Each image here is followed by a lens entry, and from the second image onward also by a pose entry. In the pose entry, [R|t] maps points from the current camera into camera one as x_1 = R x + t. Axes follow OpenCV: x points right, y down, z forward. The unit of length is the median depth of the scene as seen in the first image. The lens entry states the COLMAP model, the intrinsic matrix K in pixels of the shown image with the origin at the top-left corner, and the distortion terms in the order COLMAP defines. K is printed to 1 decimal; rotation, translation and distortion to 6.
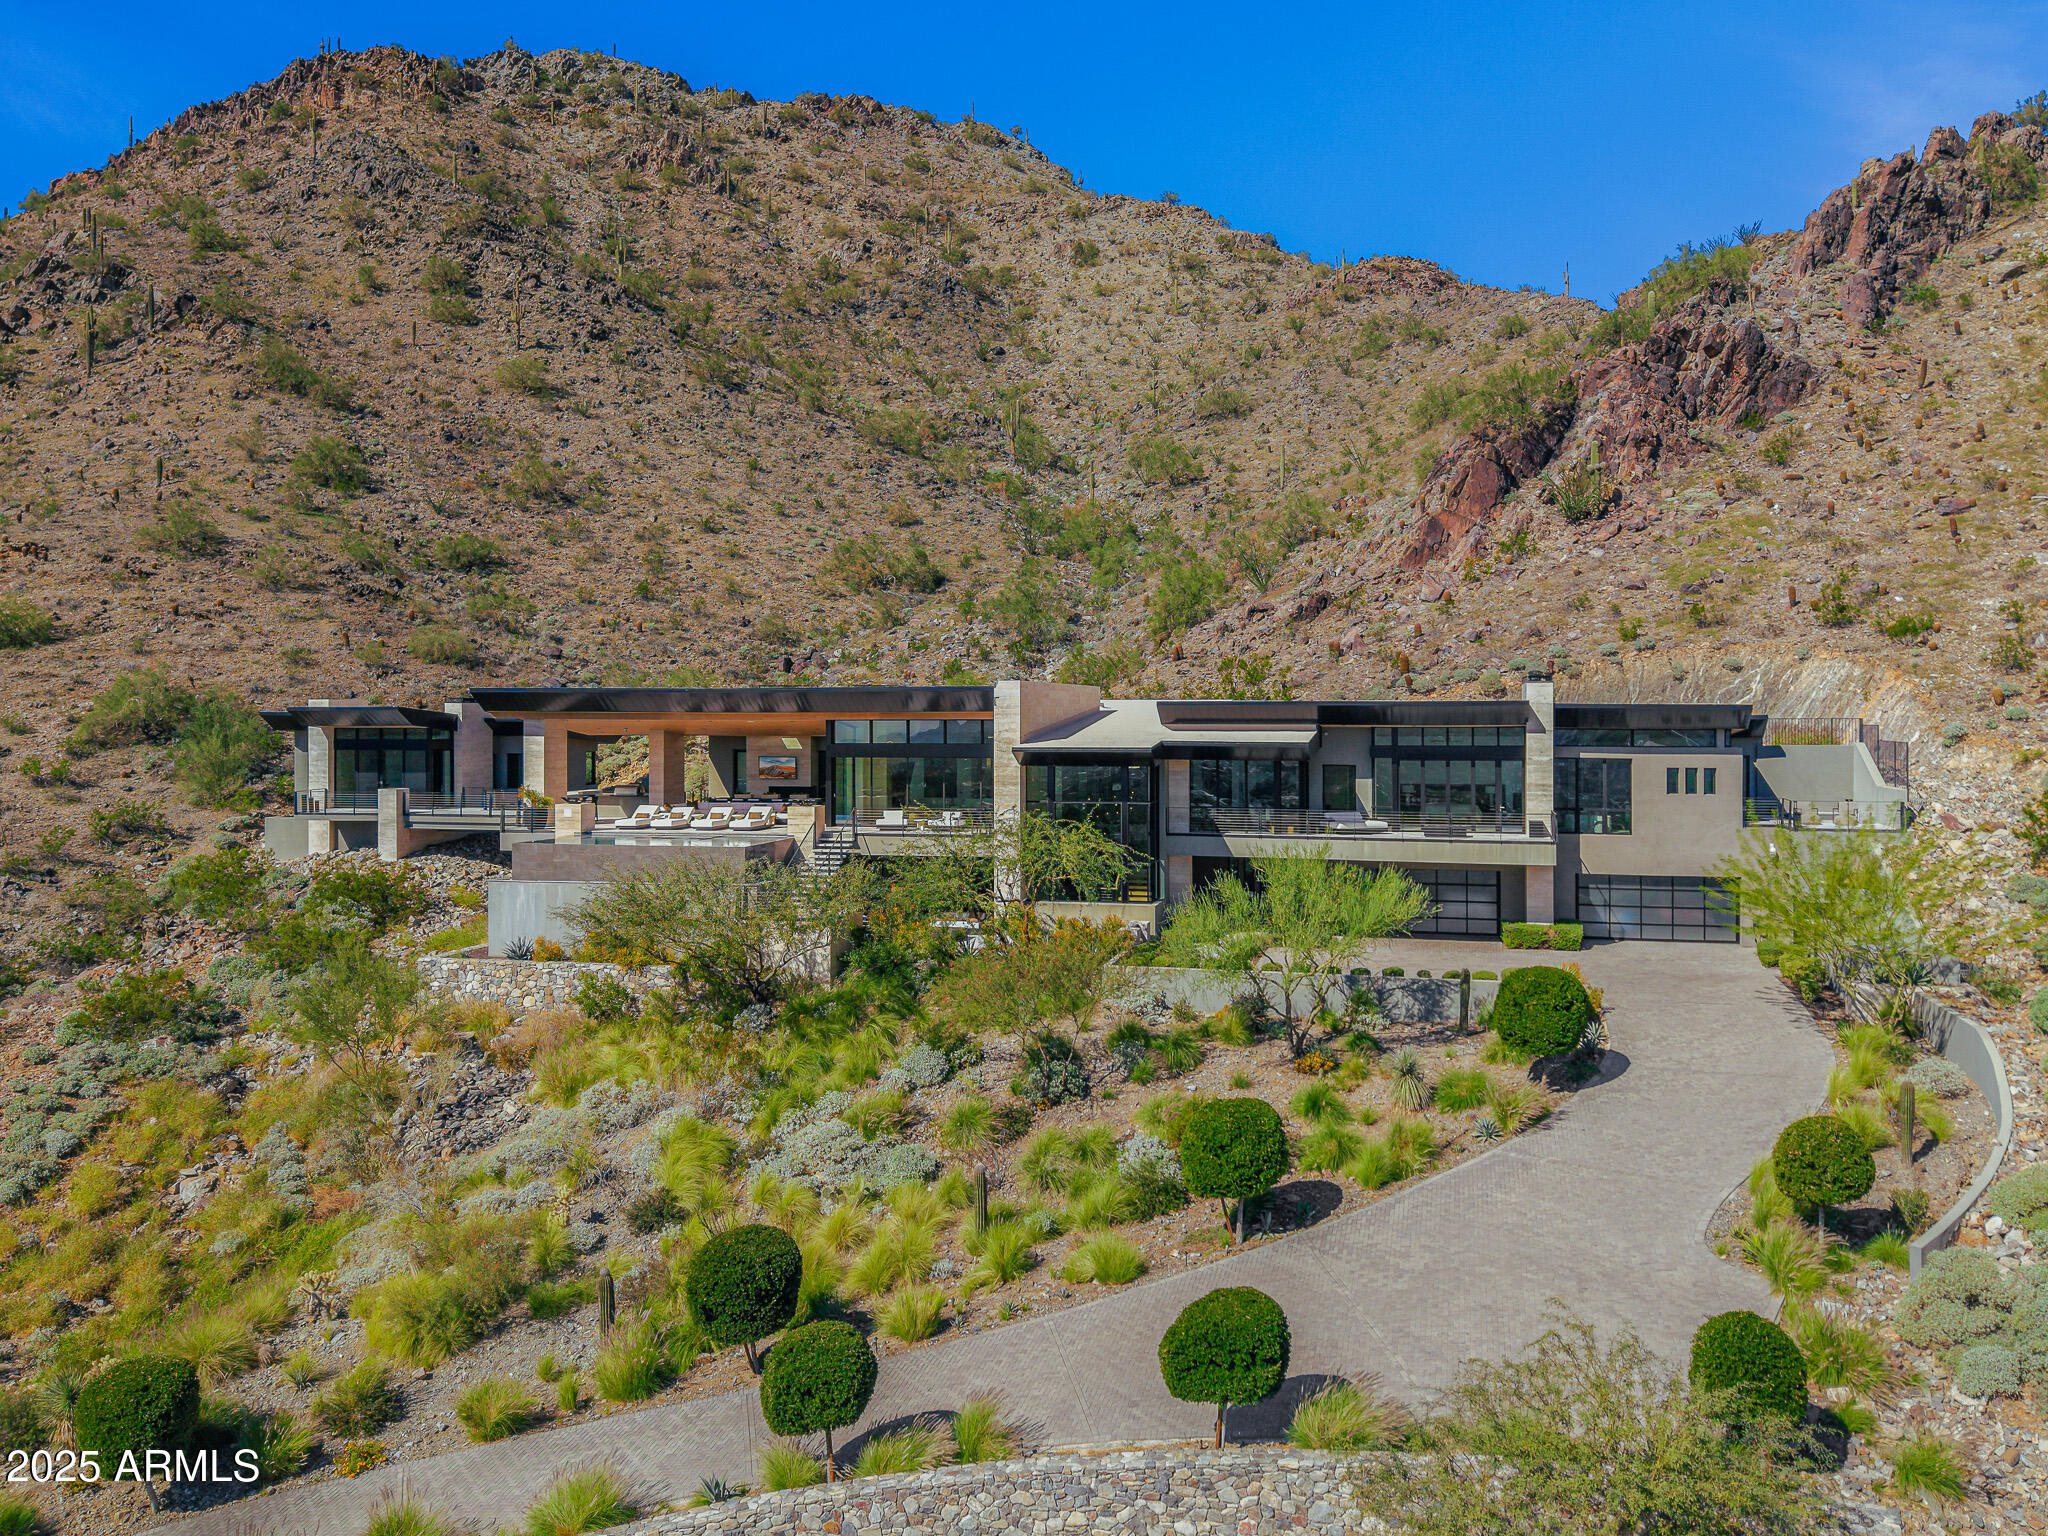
lens RADIAL K [[1530.7, 0, 1030.9], [0, 1530.7, 718.6], [0, 0, 1]] dist [0.079198, -0.131119]
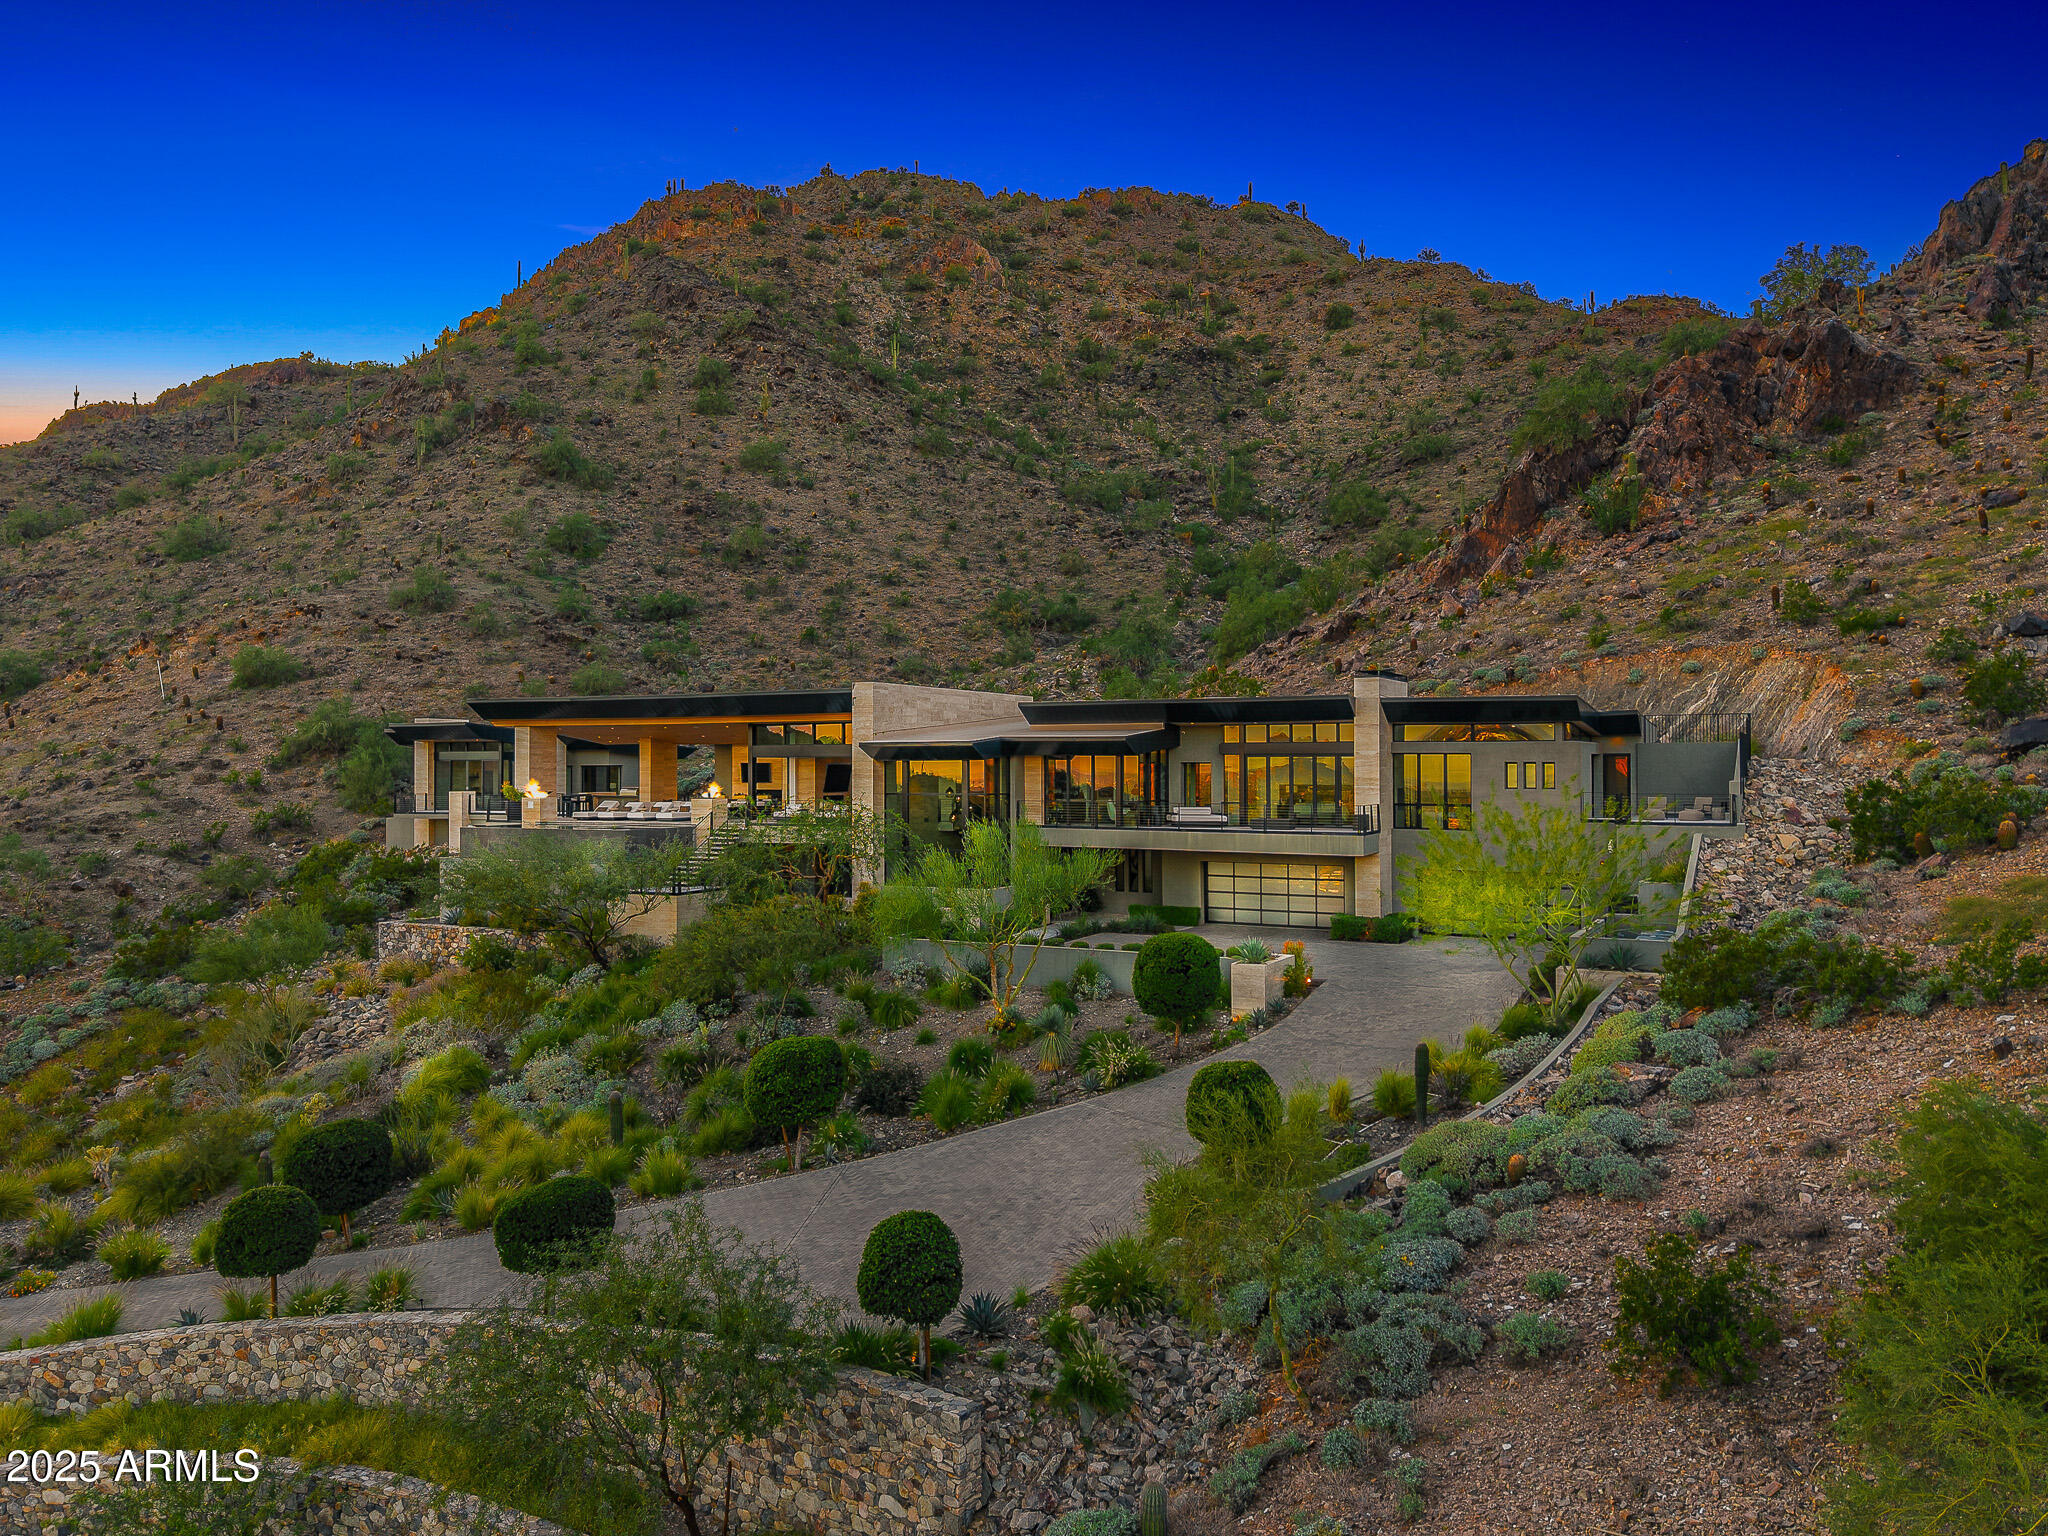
lens RADIAL K [[1427.9, 0, 1024.0], [0, 1427.9, 768.0], [0, 0, 1]] dist [0.073813, -0.088393]
pose [[0.973444, -0.000592, -0.228922, 0.130242], [-0.000143, 0.999995, -0.003196, 0.015518], [0.228923, 0.003144, 0.973439, 0.013109]]
